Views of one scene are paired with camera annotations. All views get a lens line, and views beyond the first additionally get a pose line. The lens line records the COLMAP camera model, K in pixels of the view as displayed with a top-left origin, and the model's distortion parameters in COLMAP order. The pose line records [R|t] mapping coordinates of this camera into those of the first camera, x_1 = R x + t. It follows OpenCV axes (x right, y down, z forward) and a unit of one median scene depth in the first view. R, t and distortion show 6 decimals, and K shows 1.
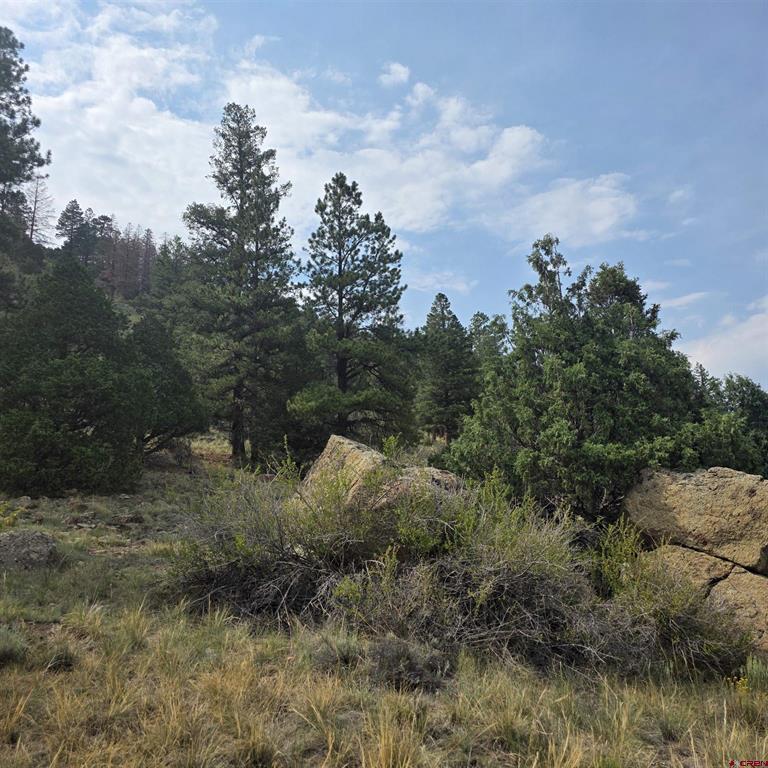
lens RADIAL K [[687.3, 0, 389.0], [0, 687.3, 376.8], [0, 0, 1]] dist [0.096623, -0.100987]
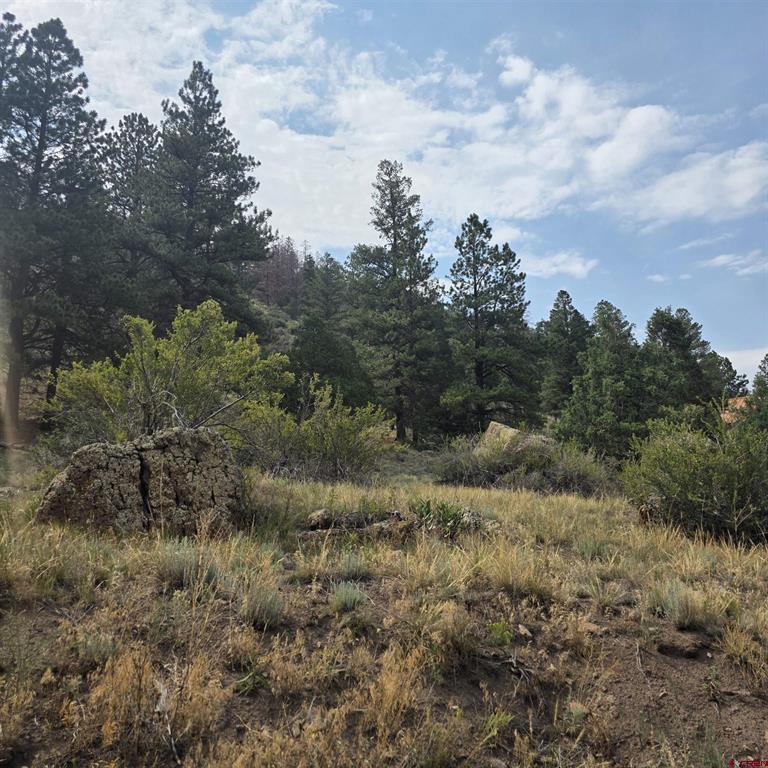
lens RADIAL K [[689.1, 0, 360.0], [0, 689.1, 384.9], [0, 0, 1]] dist [0.062865, 0.001244]
pose [[0.974955, -0.027879, -0.220648, -0.002407], [0.034593, 0.999047, 0.026623, -0.023876], [0.219695, -0.033589, 0.974990, -0.289184]]
